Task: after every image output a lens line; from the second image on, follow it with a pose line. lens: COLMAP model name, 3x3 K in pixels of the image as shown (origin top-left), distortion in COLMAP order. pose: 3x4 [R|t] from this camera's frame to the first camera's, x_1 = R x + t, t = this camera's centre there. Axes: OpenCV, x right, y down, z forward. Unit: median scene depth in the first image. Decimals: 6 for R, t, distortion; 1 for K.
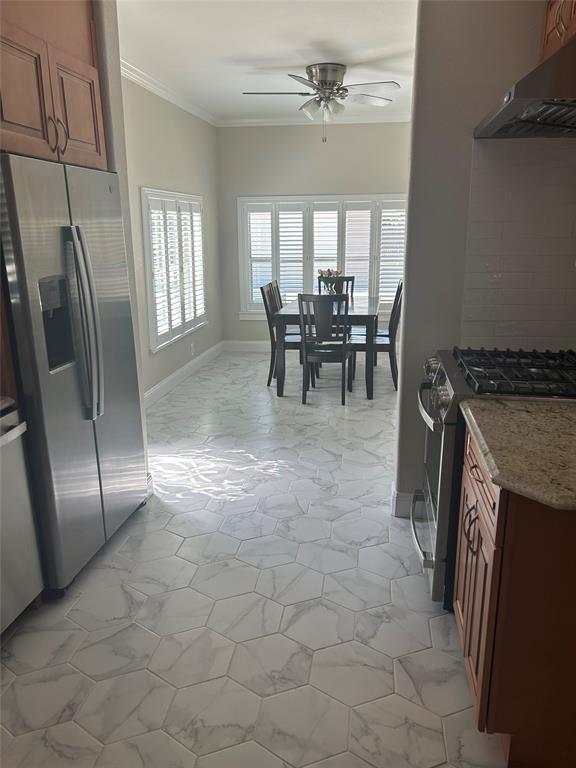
lens RADIAL K [[572.9, 0, 288.0], [0, 572.9, 384.4], [0, 0, 1]] dist [0.015630, -0.014536]
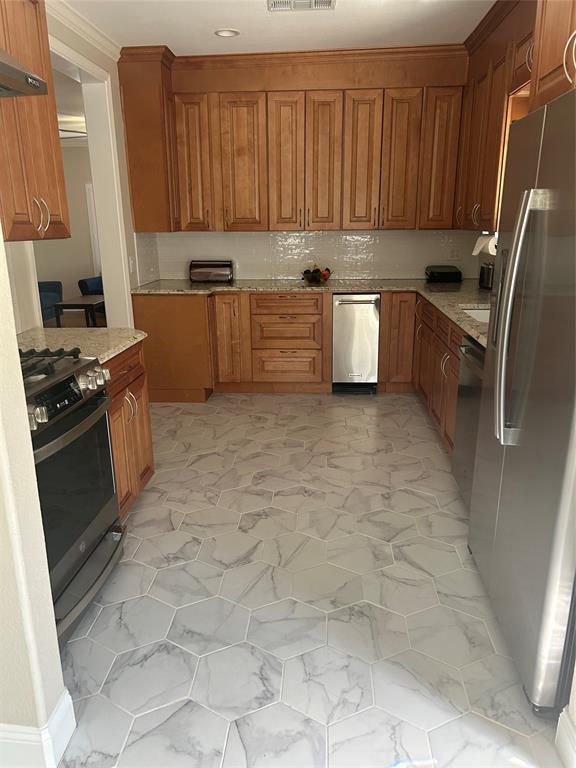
lens RADIAL K [[572.9, 0, 287.5], [0, 572.9, 386.4], [0, 0, 1]] dist [0.015630, -0.014536]
pose [[-0.996853, 0.042193, -0.067107, 0.002591], [0.001295, 0.855131, 0.518411, -0.455398], [0.079258, 0.516693, -0.852495, 1.786773]]
